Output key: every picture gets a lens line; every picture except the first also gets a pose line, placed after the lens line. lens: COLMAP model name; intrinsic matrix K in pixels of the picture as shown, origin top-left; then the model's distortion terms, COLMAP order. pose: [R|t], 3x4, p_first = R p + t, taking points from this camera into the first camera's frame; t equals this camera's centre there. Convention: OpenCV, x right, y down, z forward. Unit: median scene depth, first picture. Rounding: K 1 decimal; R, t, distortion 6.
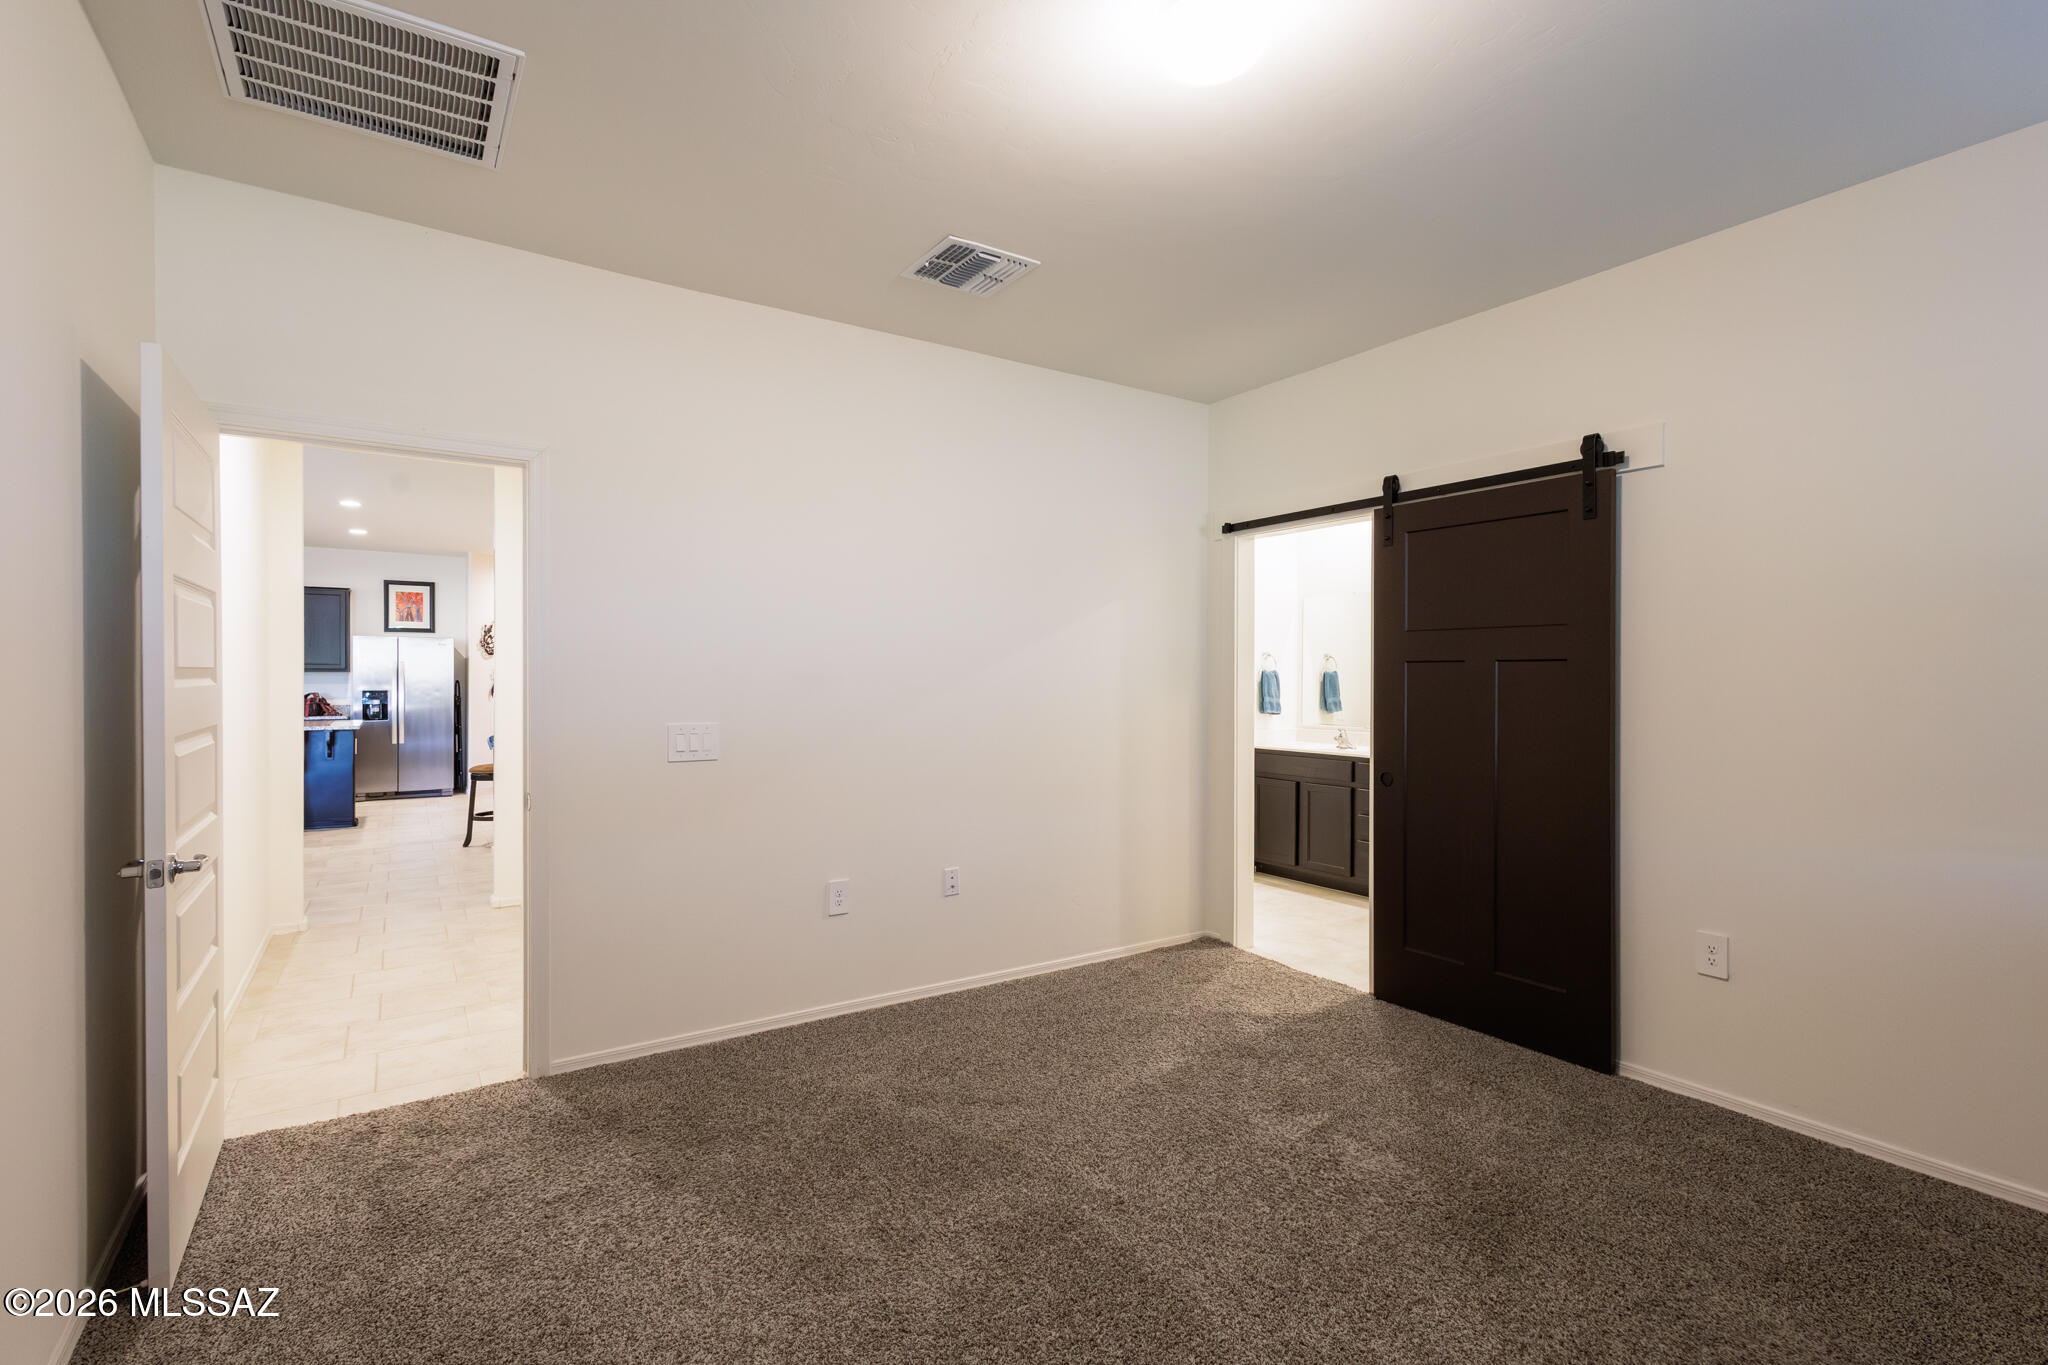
lens RADIAL K [[946.6, 0, 1024.0], [0, 946.6, 682.5], [0, 0, 1]] dist [0.007983, -0.000742]
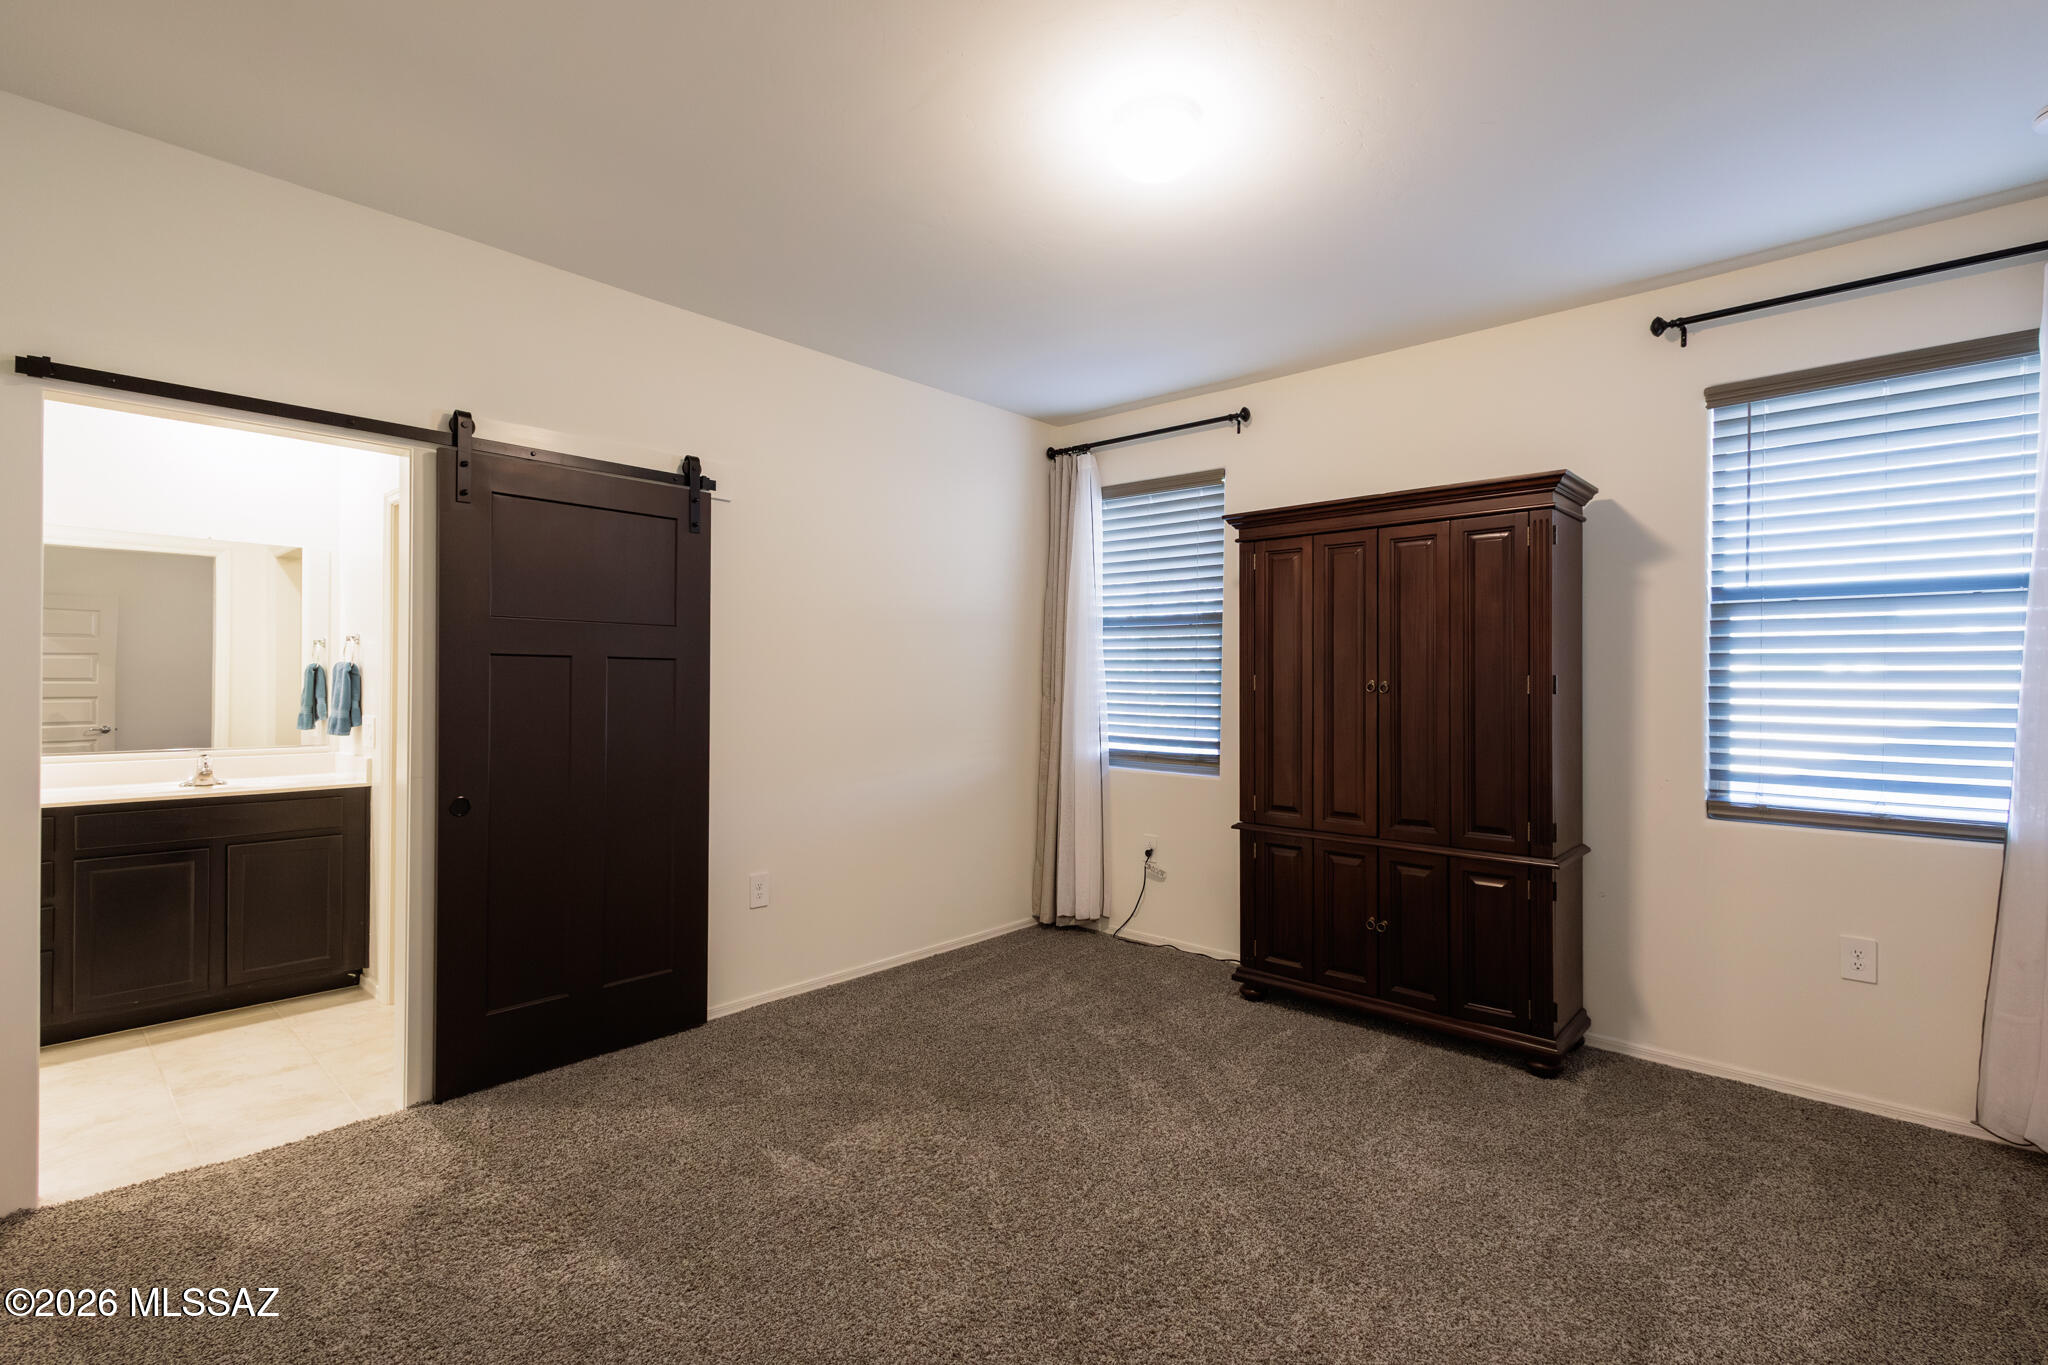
lens RADIAL K [[946.6, 0, 1024.0], [0, 946.6, 682.5], [0, 0, 1]] dist [0.007983, -0.000742]
pose [[-0.253822, -0.004074, 0.967242, -0.528149], [-0.002173, 0.999991, 0.003641, -0.002008], [-0.967248, -0.001178, -0.253829, 0.840117]]
